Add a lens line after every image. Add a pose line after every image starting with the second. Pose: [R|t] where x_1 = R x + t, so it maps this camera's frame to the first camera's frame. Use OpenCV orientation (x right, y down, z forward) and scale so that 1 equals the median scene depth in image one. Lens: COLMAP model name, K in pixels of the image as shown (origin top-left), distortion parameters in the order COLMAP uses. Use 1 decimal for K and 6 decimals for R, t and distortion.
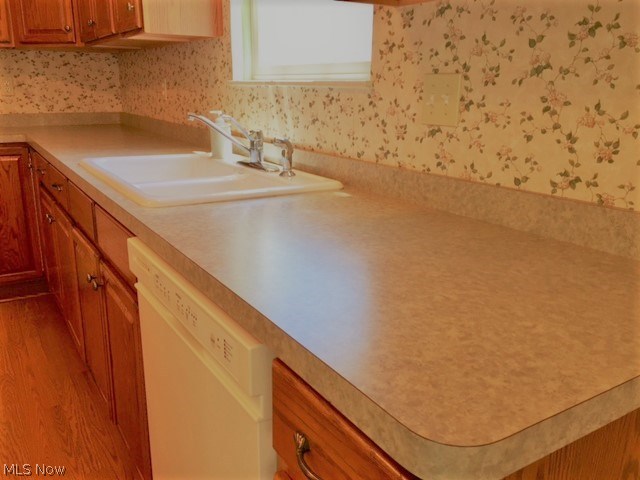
lens RADIAL K [[552.1, 0, 323.8], [0, 552.1, 236.5], [0, 0, 1]] dist [0.091205, -0.123980]
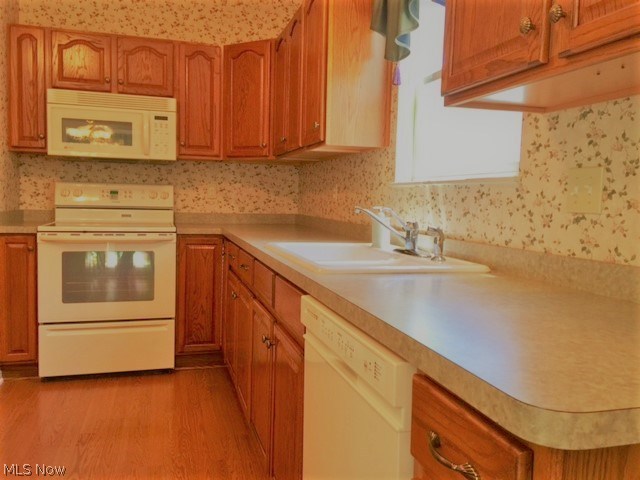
lens RADIAL K [[552.1, 0, 321.5], [0, 552.1, 234.4], [0, 0, 1]] dist [0.091205, -0.123980]
pose [[0.959144, 0.031720, -0.281135, 0.023819], [-0.088091, 0.977783, -0.190214, 0.082838], [0.268855, 0.207208, 0.940628, -0.137061]]
